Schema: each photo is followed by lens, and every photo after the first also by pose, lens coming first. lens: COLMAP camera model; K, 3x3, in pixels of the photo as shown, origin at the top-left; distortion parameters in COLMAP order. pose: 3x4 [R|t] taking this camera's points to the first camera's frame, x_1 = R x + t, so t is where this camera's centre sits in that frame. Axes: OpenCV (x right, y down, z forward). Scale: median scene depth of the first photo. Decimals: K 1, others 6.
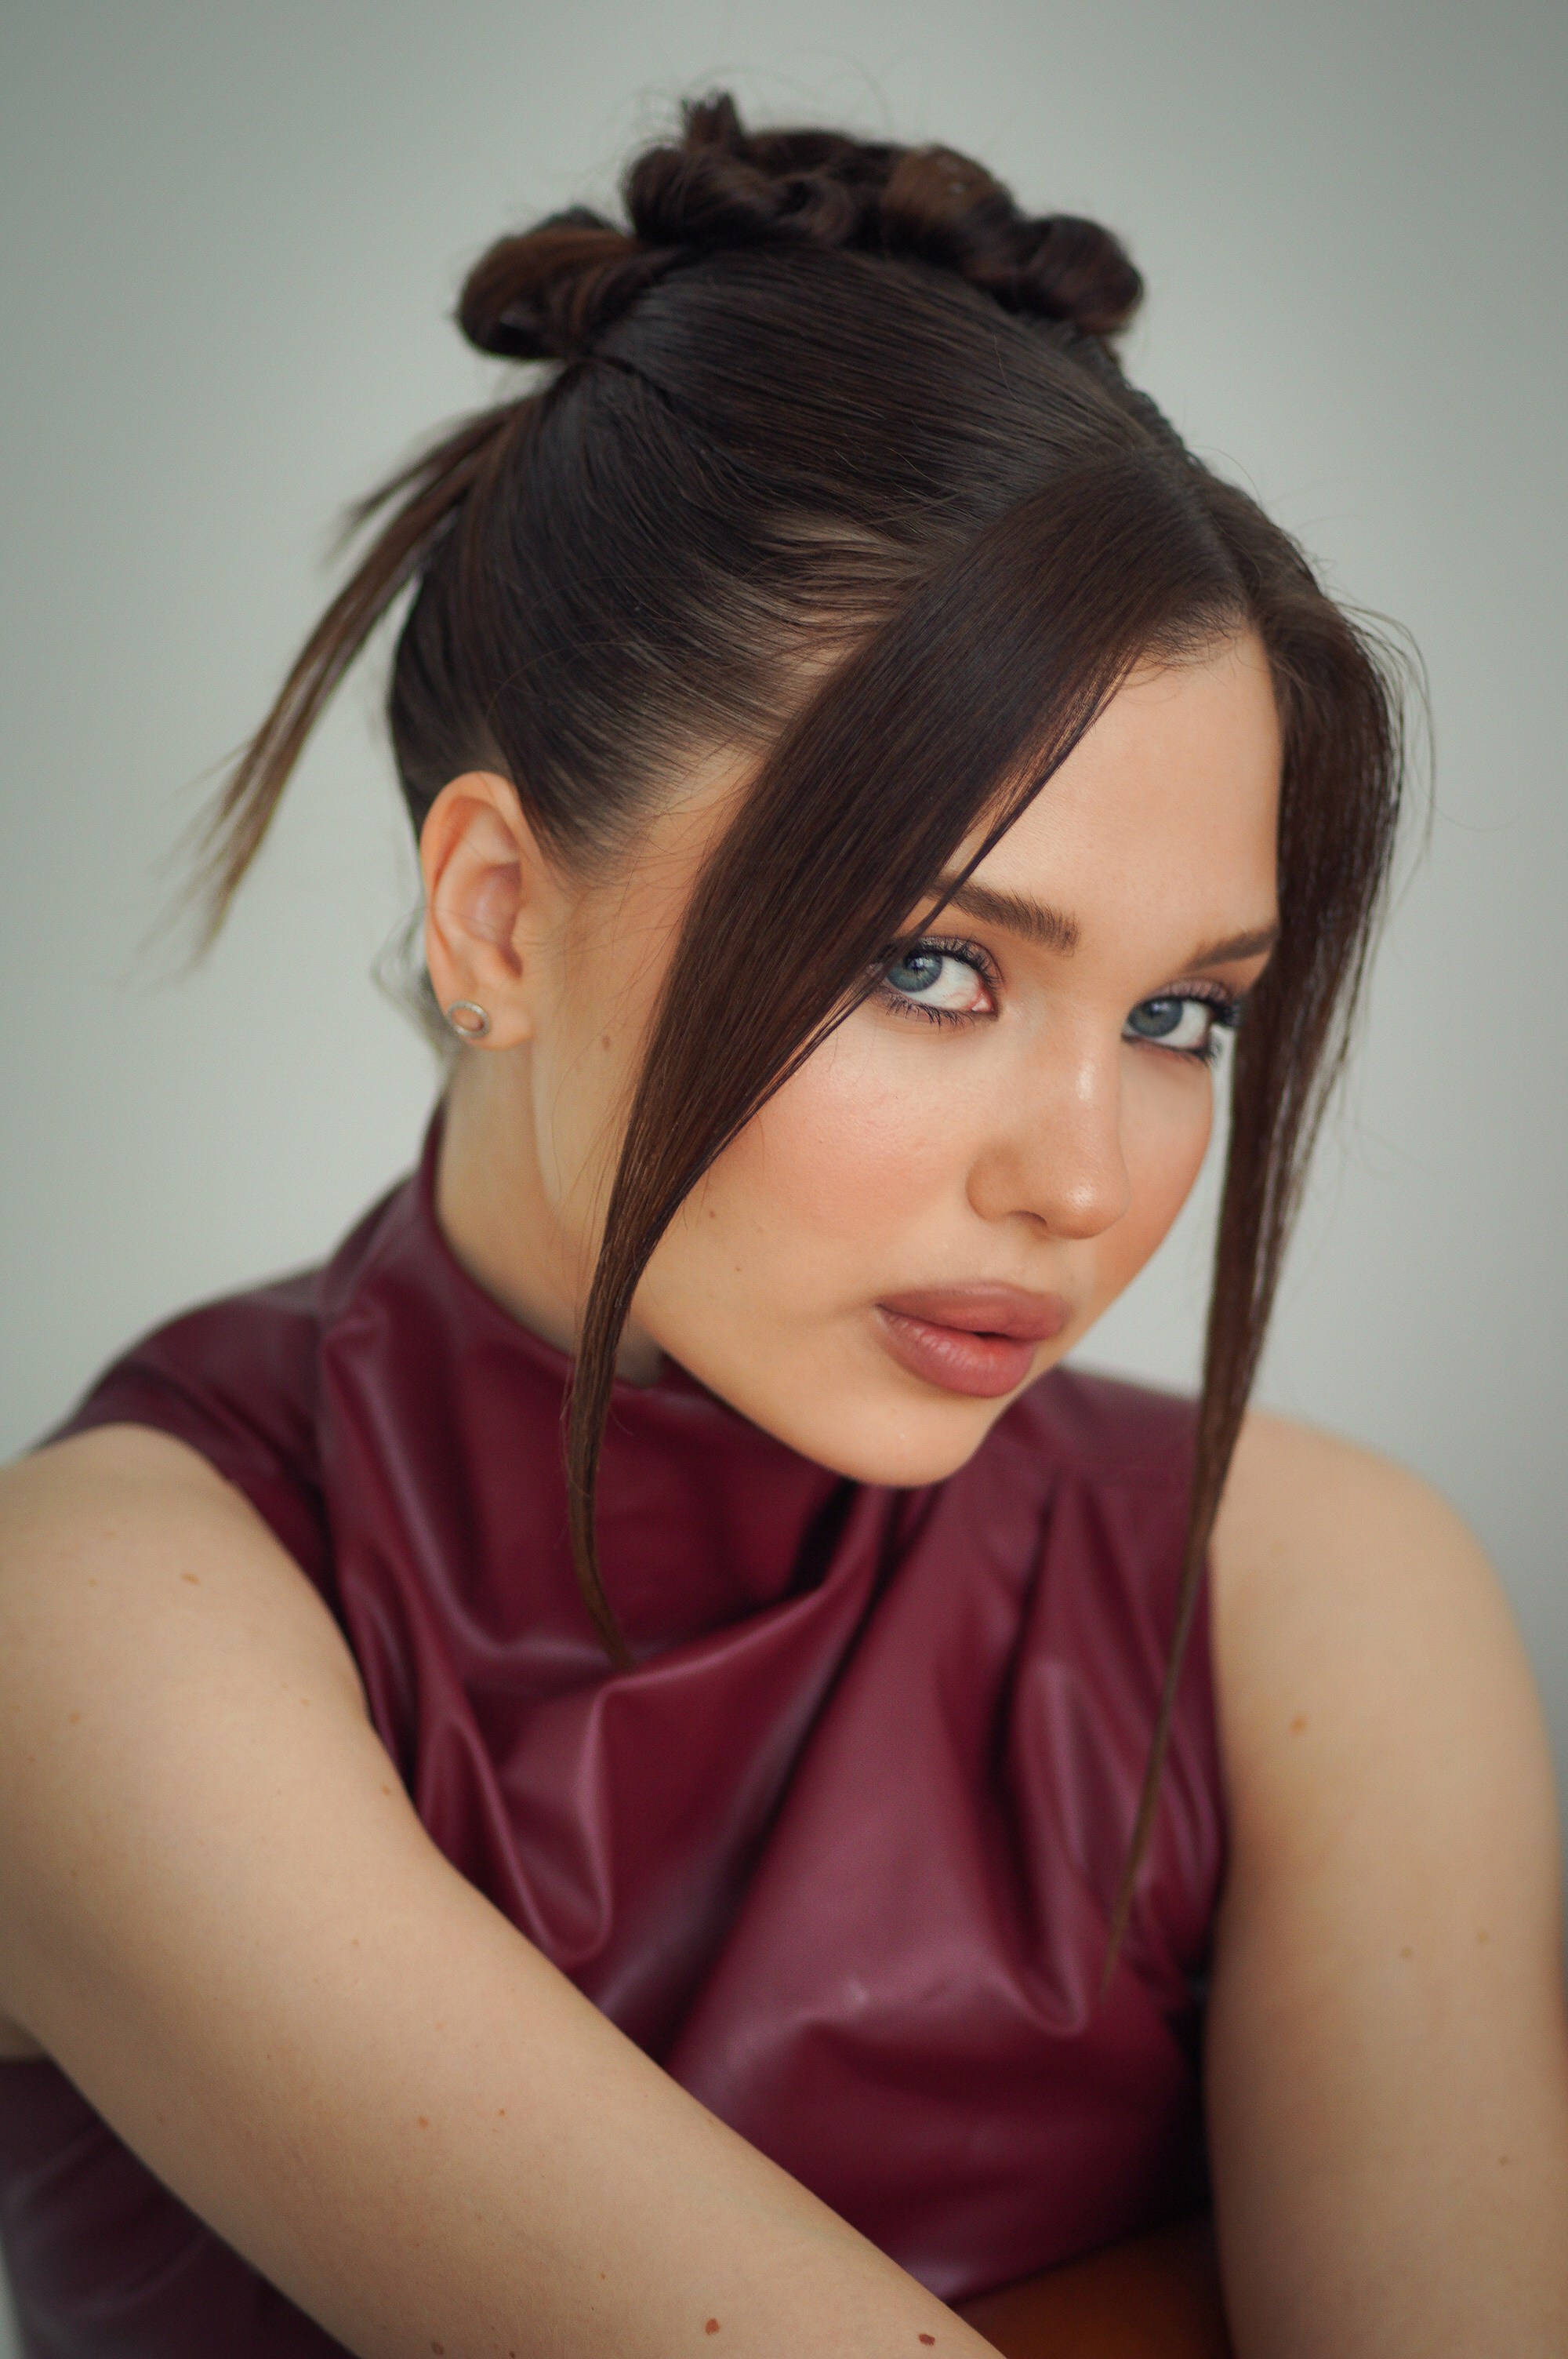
lens RADIAL K [[8785.1, 0, 789.4], [0, 8785.1, 1180.9], [0, 0, 1]] dist [-0.034006, 0.000000]
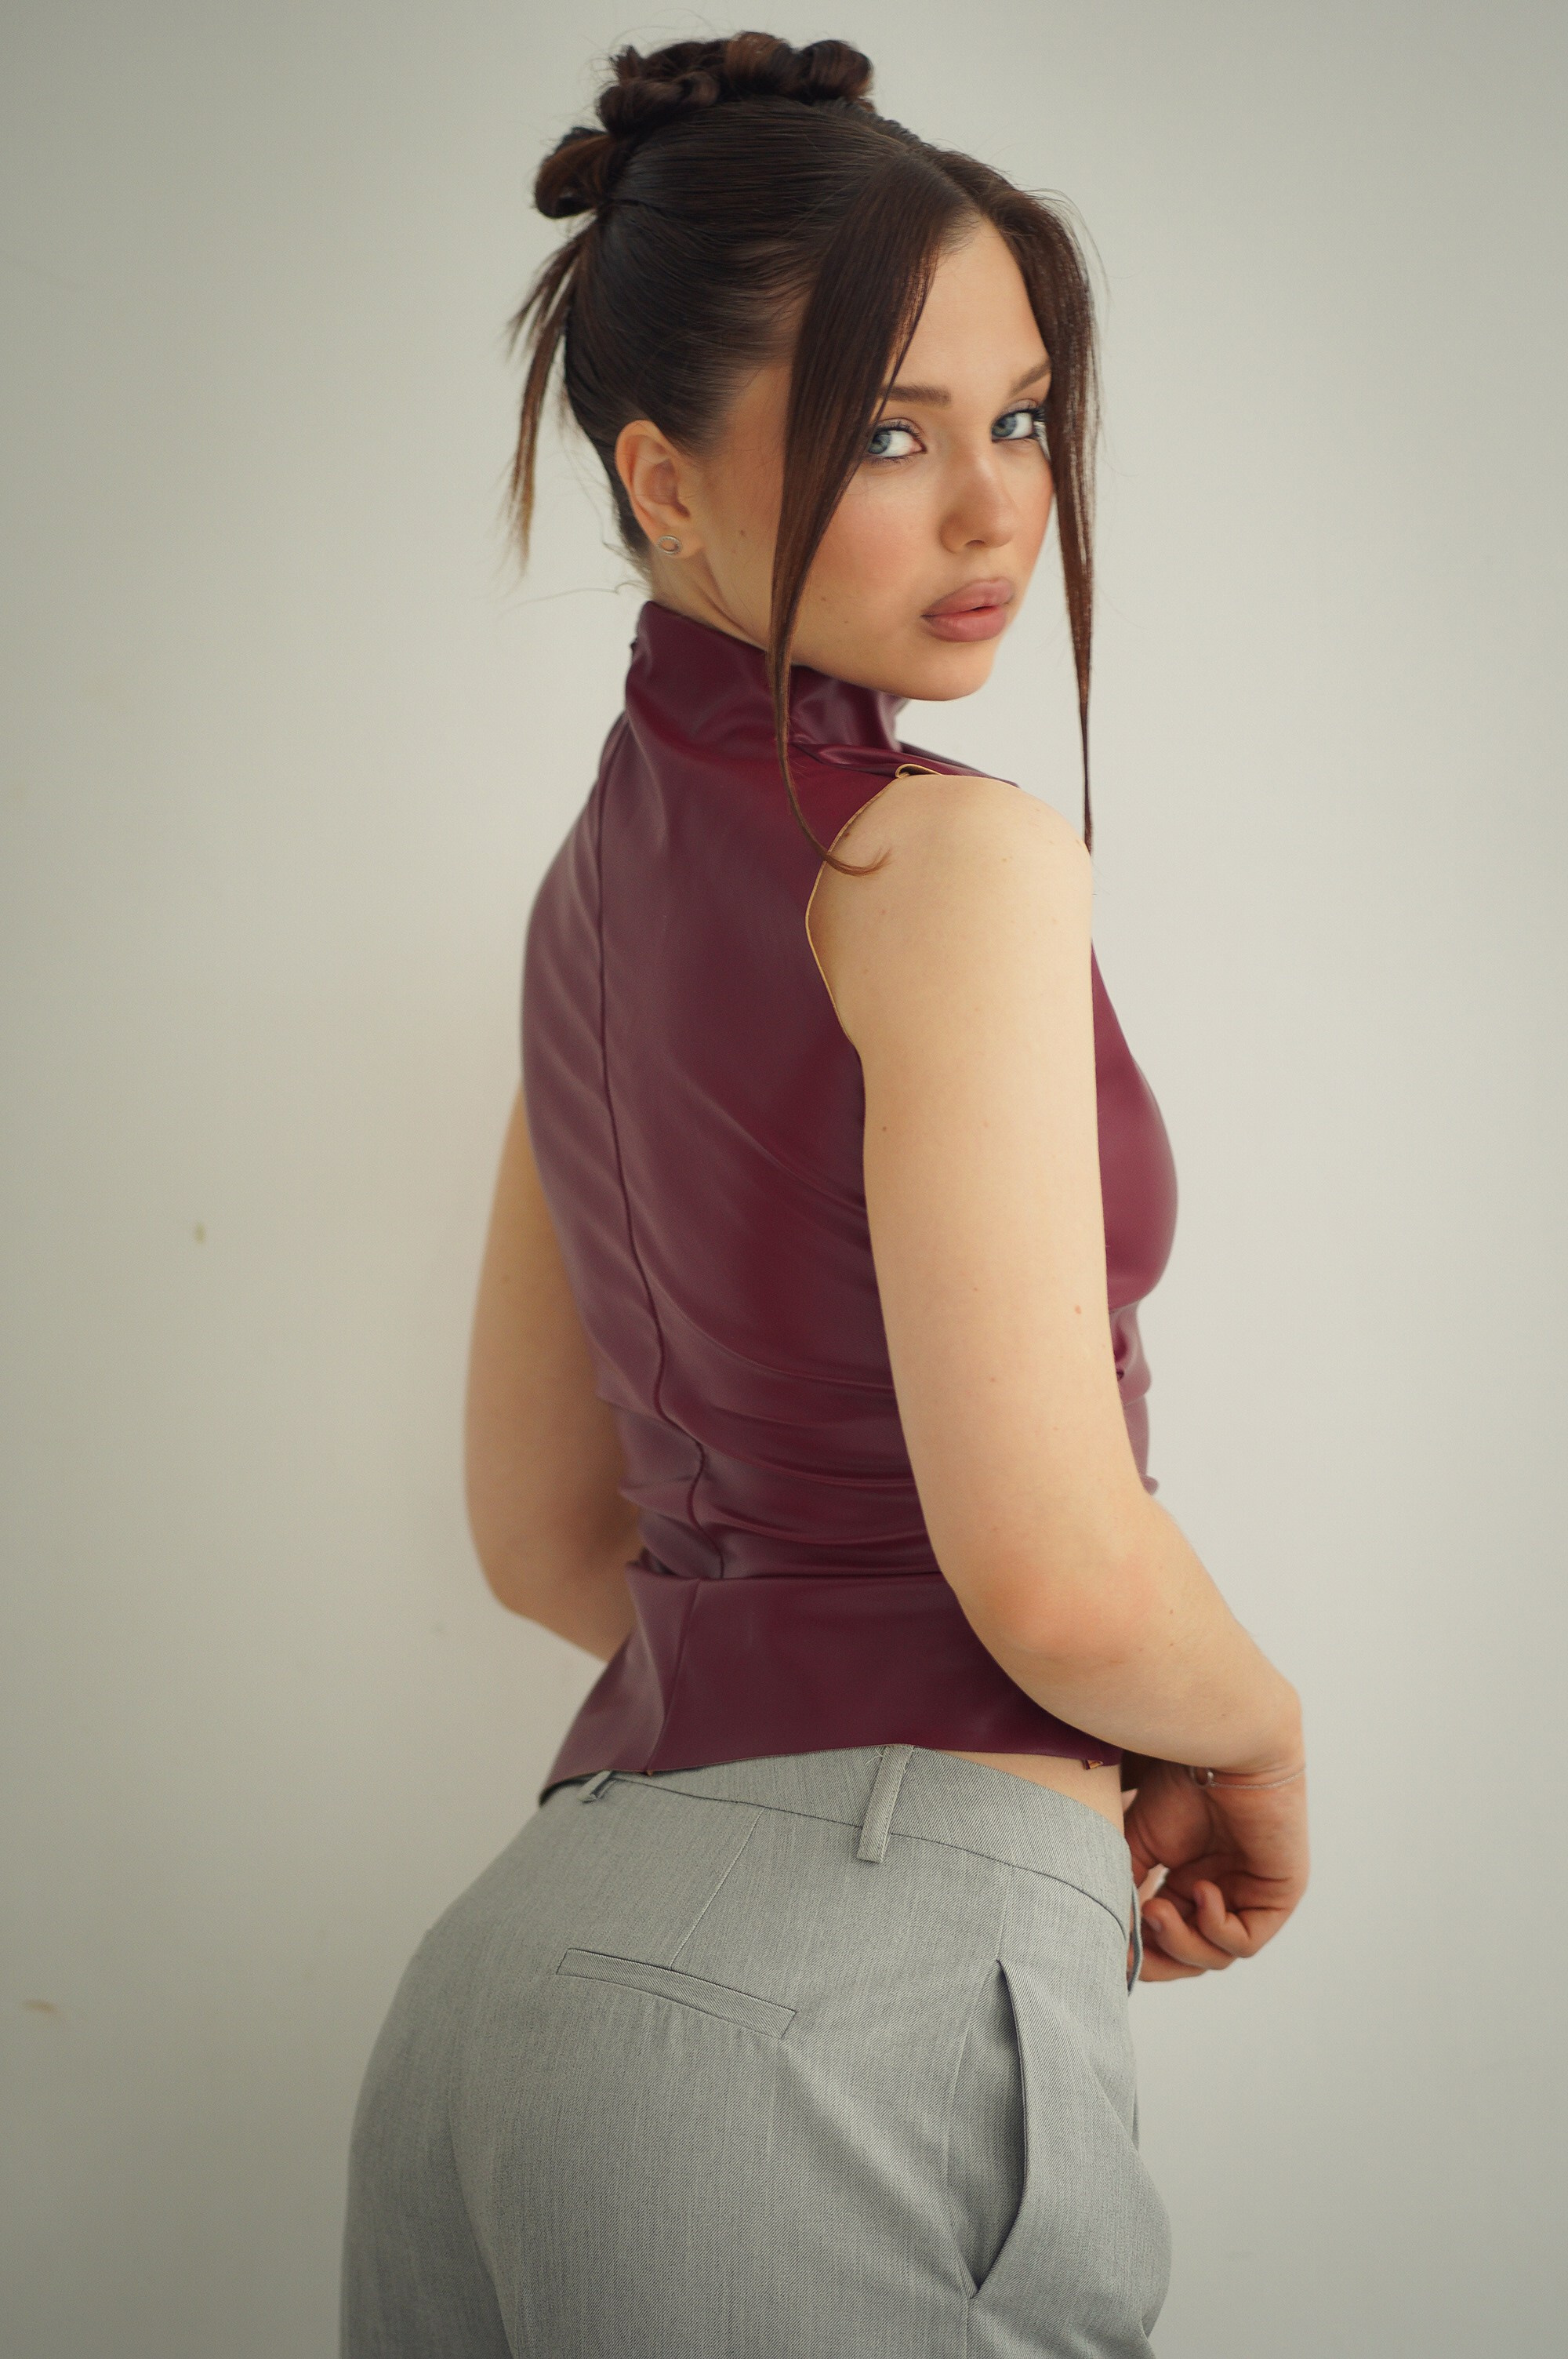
lens RADIAL K [[8785.1, 0, 776.4], [0, 8785.1, 1180.2], [0, 0, 1]] dist [-0.034006, 0.000000]
pose [[0.941693, -0.336162, -0.014459, -0.033320], [0.336473, 0.940805, 0.040889, 0.041431], [-0.000142, -0.043370, 0.999059, -0.937785]]
